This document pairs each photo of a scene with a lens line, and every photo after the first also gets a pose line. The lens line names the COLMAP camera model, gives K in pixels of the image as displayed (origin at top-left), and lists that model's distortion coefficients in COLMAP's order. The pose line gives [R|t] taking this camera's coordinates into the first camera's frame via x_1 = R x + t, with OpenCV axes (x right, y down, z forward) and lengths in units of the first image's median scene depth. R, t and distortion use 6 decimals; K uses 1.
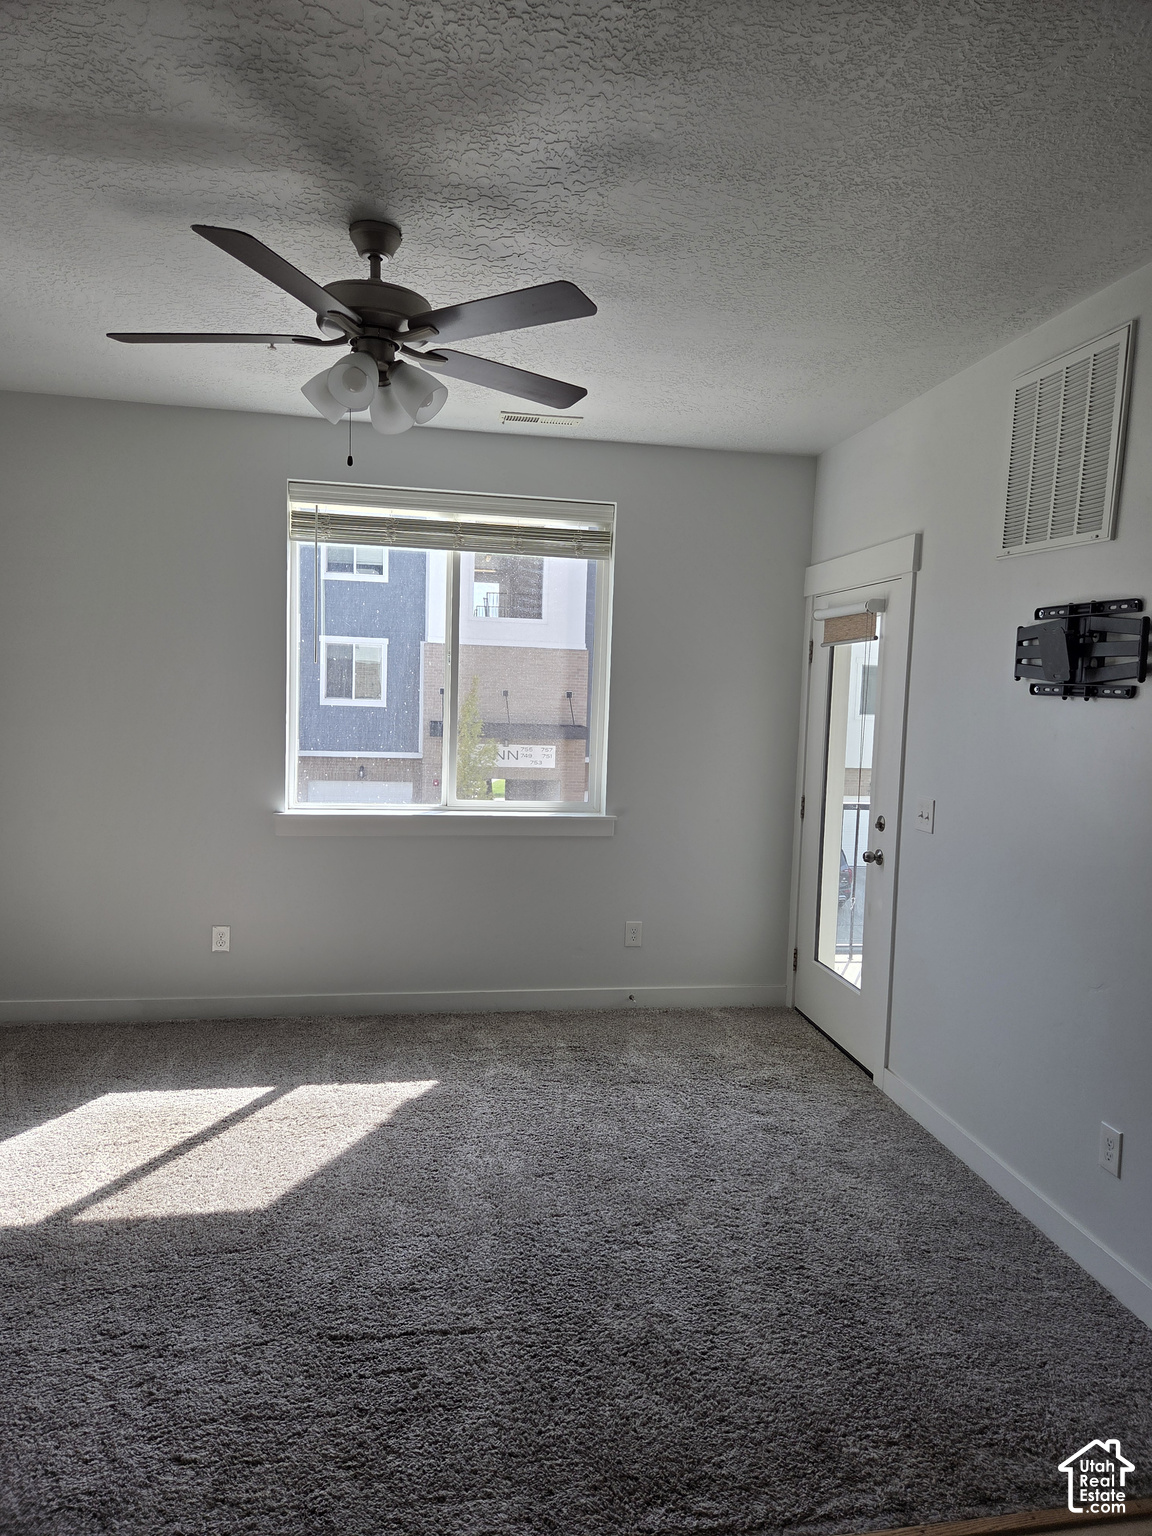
lens RADIAL K [[1032.0, 0, 586.9], [0, 1032.0, 771.4], [0, 0, 1]] dist [0.073395, -0.059900]
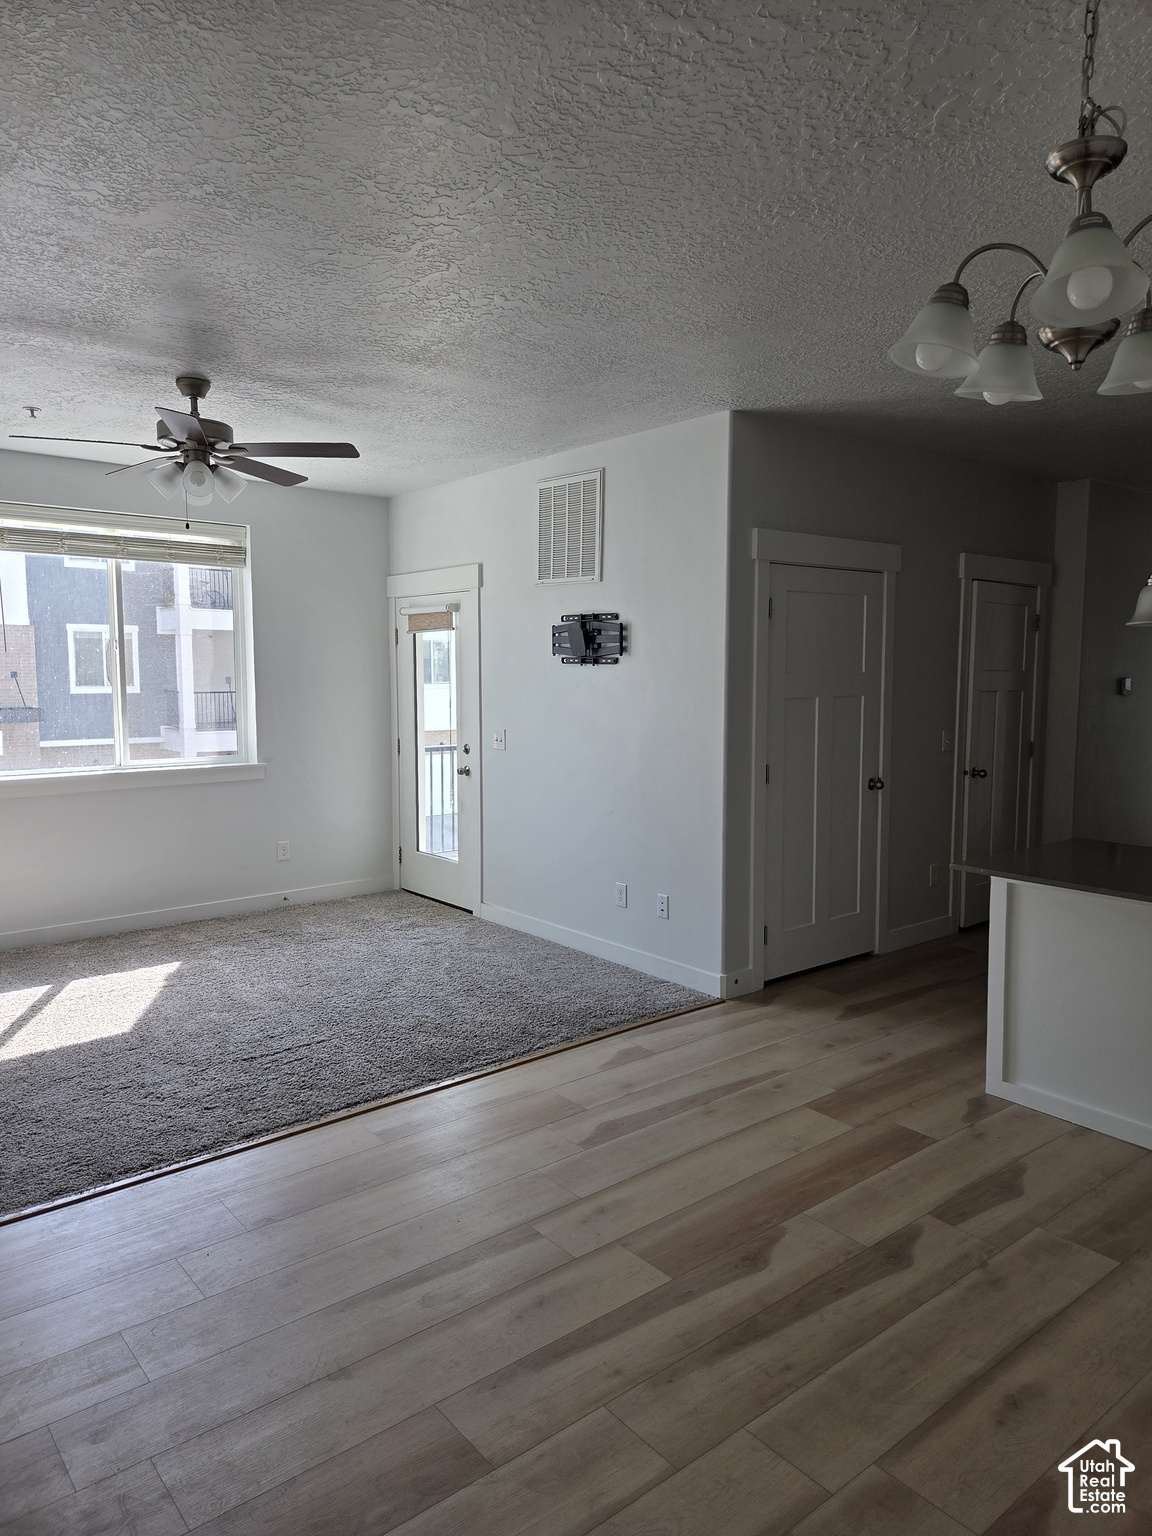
lens RADIAL K [[1032.0, 0, 586.9], [0, 1032.0, 771.4], [0, 0, 1]] dist [0.073395, -0.059900]
pose [[0.862207, -0.082574, 0.499781, -0.436160], [0.068558, 0.996568, 0.046380, 0.031366], [-0.501896, -0.005726, 0.864909, -0.550874]]
